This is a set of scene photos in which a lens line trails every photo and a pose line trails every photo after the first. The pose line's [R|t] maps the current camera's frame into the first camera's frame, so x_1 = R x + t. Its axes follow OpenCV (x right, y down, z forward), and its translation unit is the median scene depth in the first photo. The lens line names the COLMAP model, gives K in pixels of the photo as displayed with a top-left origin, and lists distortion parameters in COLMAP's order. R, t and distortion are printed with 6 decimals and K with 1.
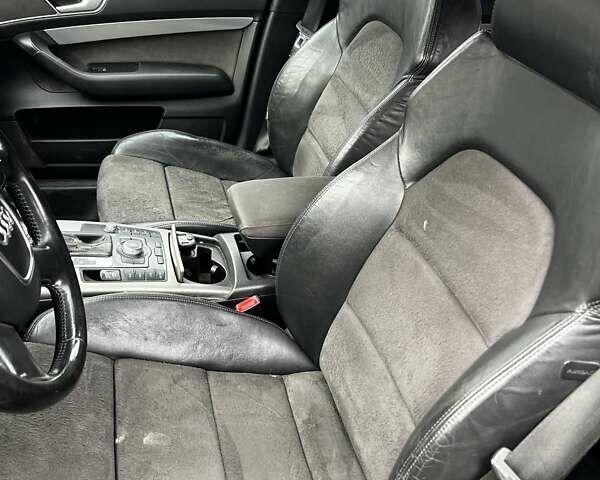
lens RADIAL K [[596.7, 0, 300.0], [0, 596.7, 240.0], [0, 0, 1]] dist [0.066685, -0.170827]
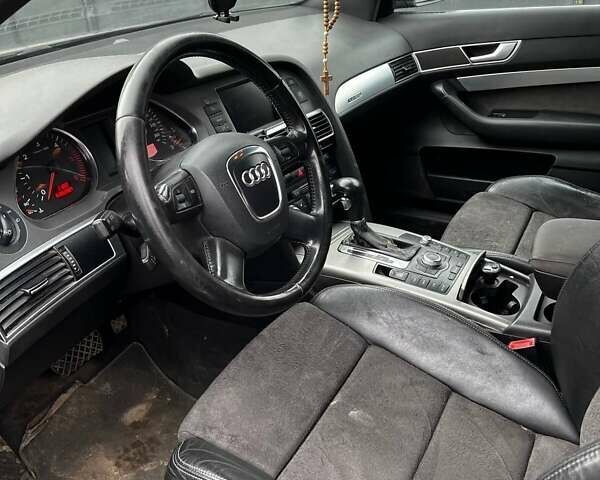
lens RADIAL K [[596.7, 0, 300.0], [0, 596.7, 240.0], [0, 0, 1]] dist [0.066685, -0.170827]
pose [[0.688917, 0.171439, -0.704274, 0.273985], [-0.266939, 0.963346, -0.026615, 0.064667], [0.673897, 0.206334, 0.709429, 0.083541]]
